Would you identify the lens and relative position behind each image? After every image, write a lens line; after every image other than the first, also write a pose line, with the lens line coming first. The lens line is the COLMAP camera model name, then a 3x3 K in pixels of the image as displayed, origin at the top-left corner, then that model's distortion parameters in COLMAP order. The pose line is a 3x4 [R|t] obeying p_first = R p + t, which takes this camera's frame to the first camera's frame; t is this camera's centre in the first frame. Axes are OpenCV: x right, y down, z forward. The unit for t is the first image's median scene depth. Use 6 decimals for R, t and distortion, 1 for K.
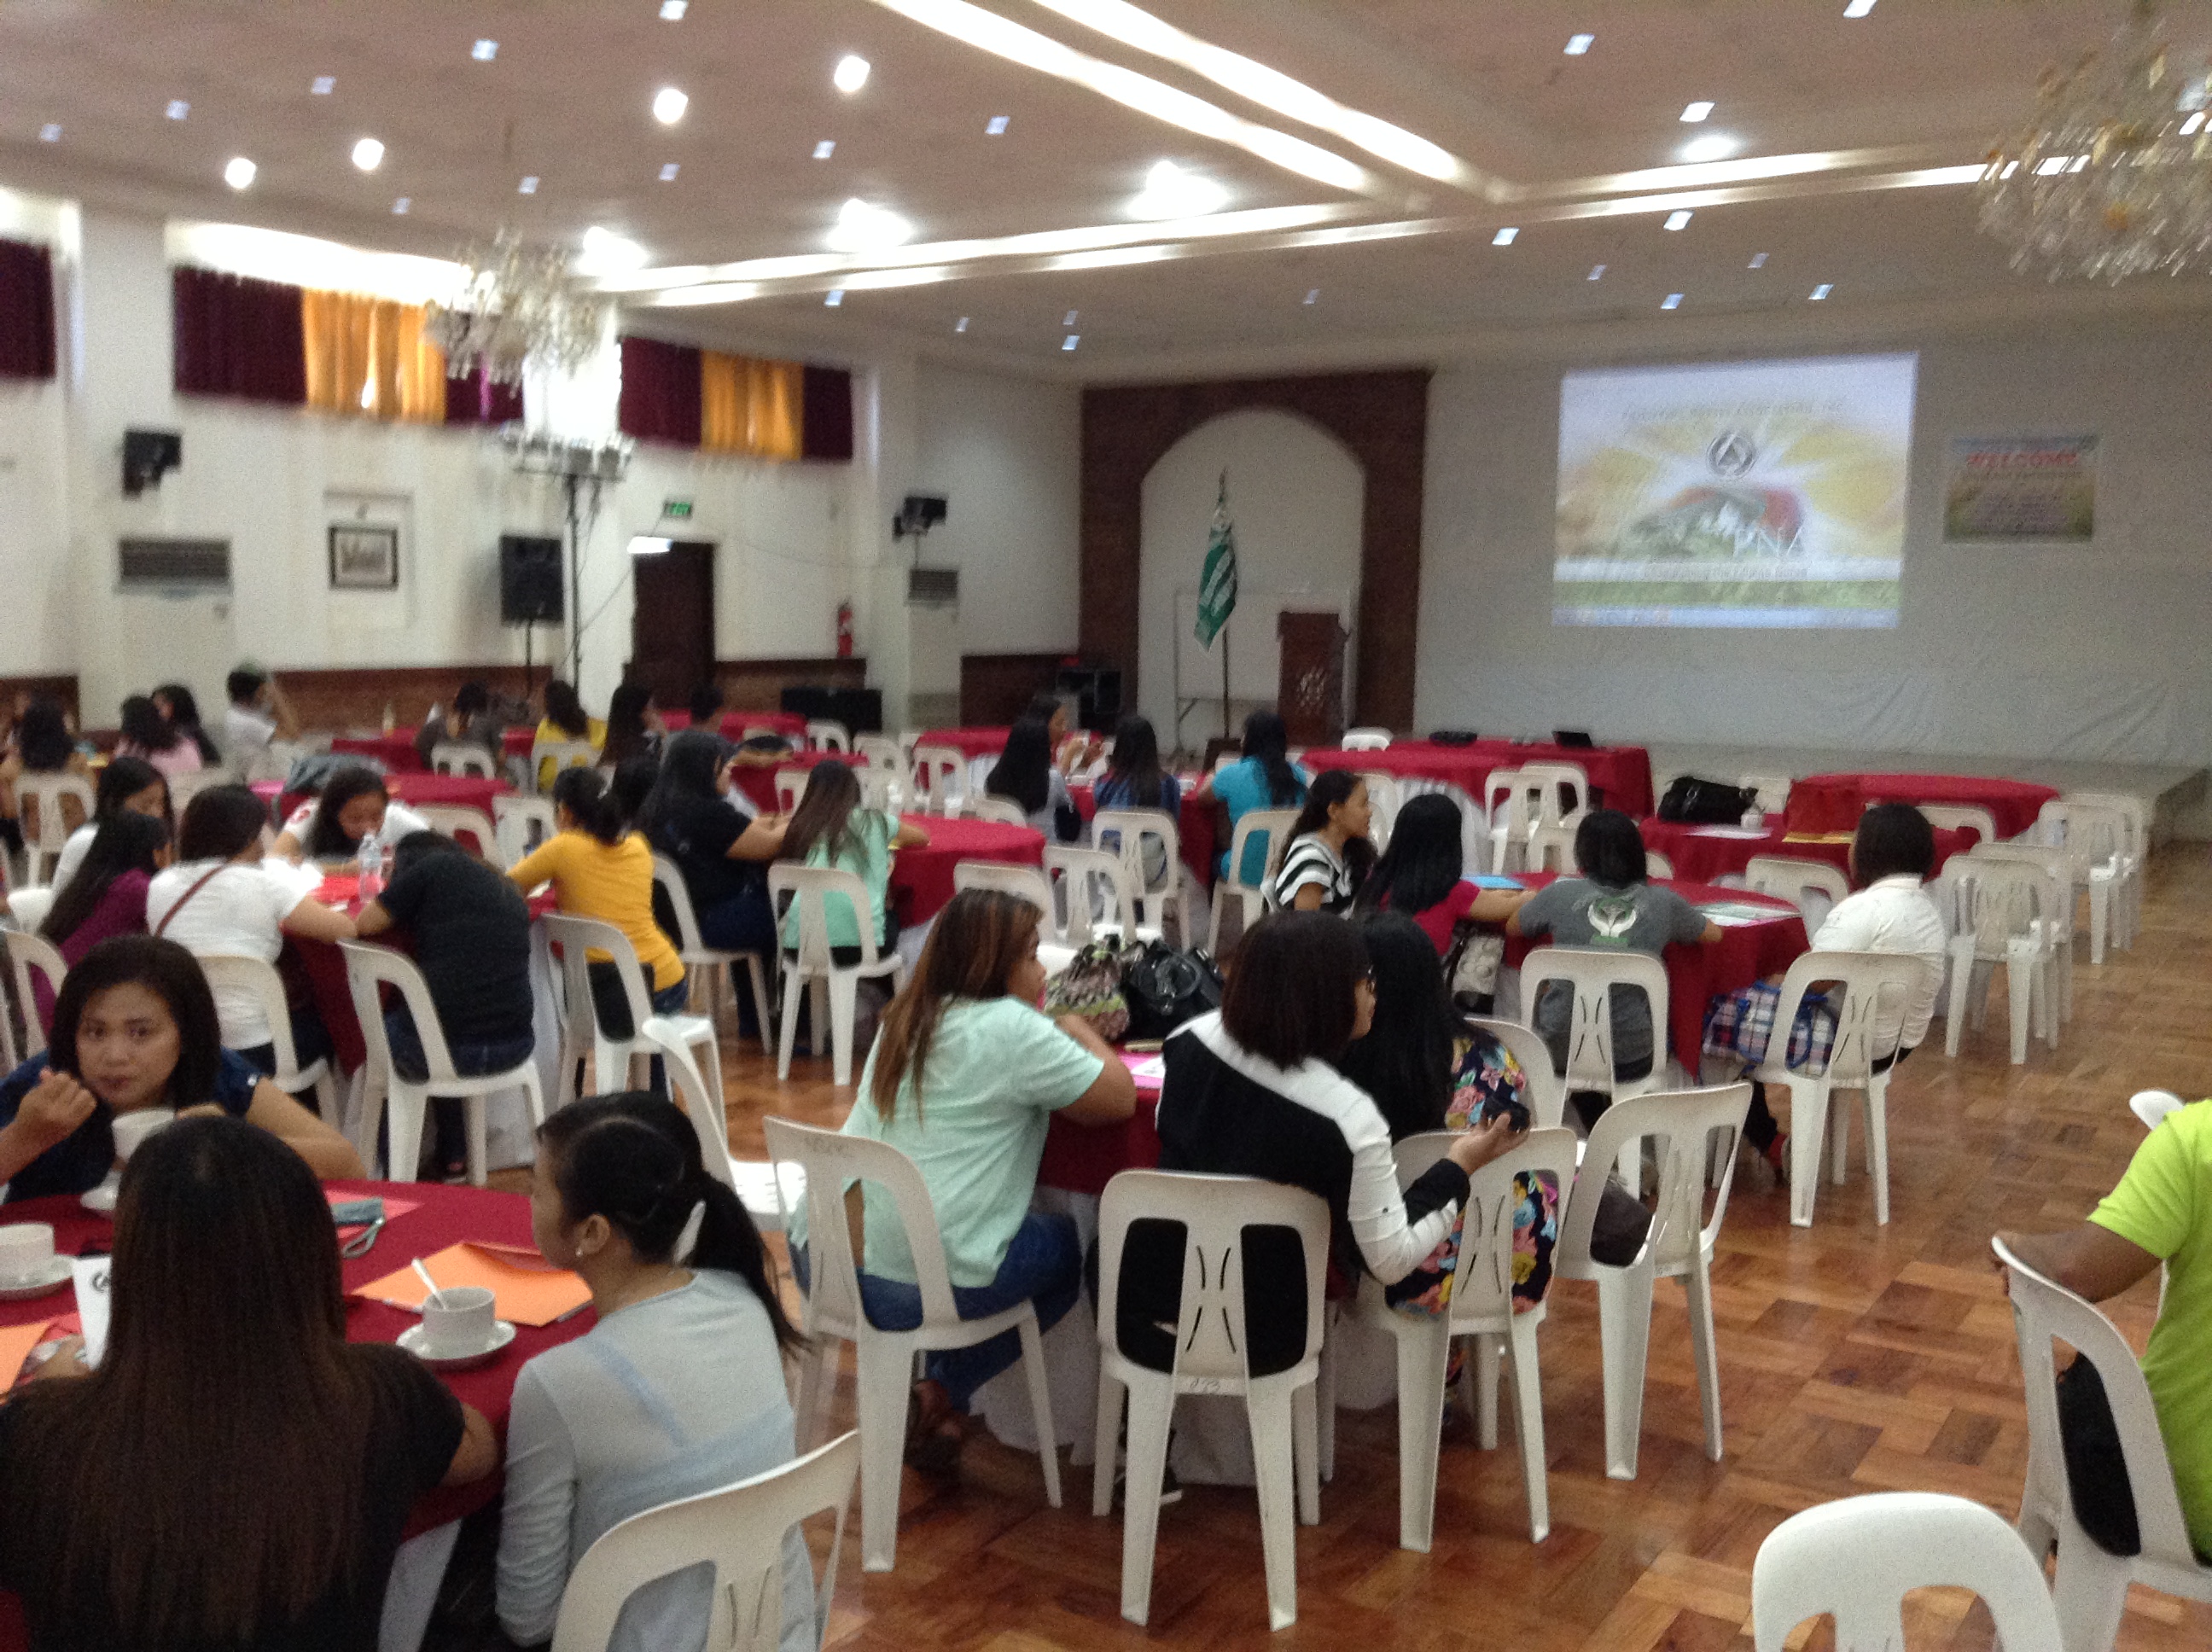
lens RADIAL K [[2105.8, 0, 1108.7], [0, 2105.8, 857.0], [0, 0, 1]] dist [0.127372, -0.373781]
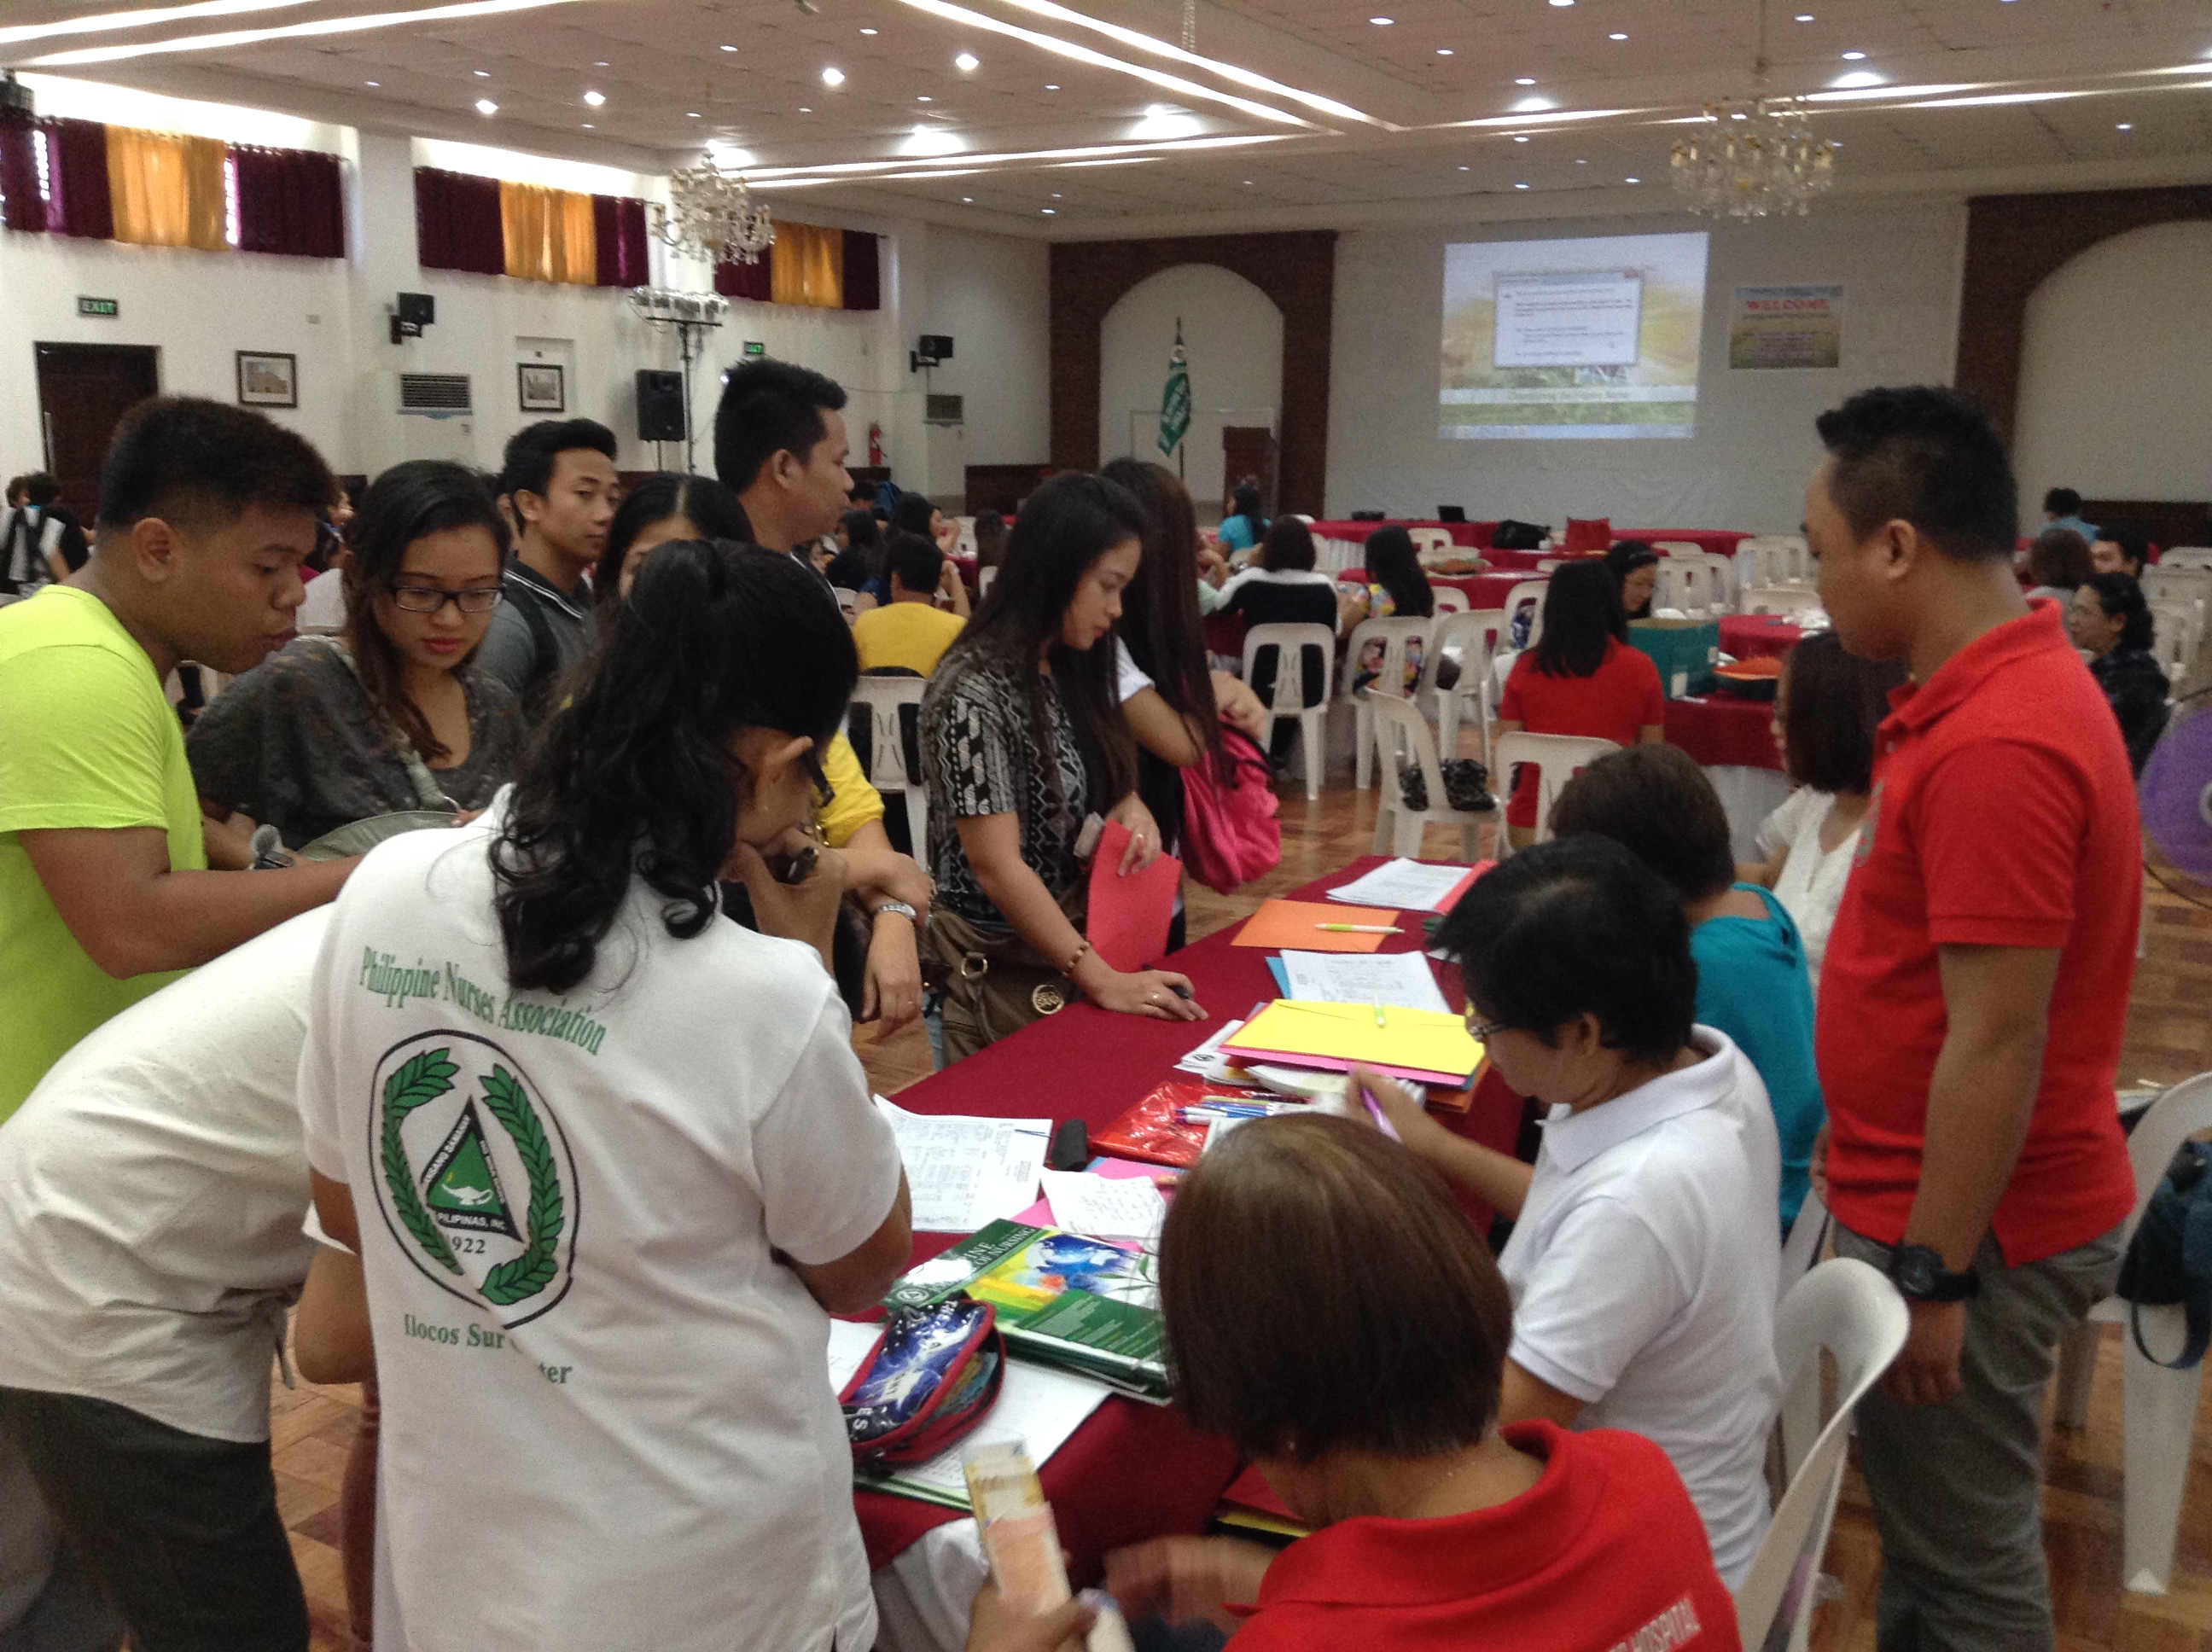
lens RADIAL K [[2118.3, 0, 1106.0], [0, 2118.3, 826.0], [0, 0, 1]] dist [0.115000, -0.397313]
pose [[0.998684, -0.014338, 0.049249, -0.063475], [0.011194, 0.997917, 0.063530, 0.046499], [-0.050057, -0.062895, 0.996764, -0.331102]]
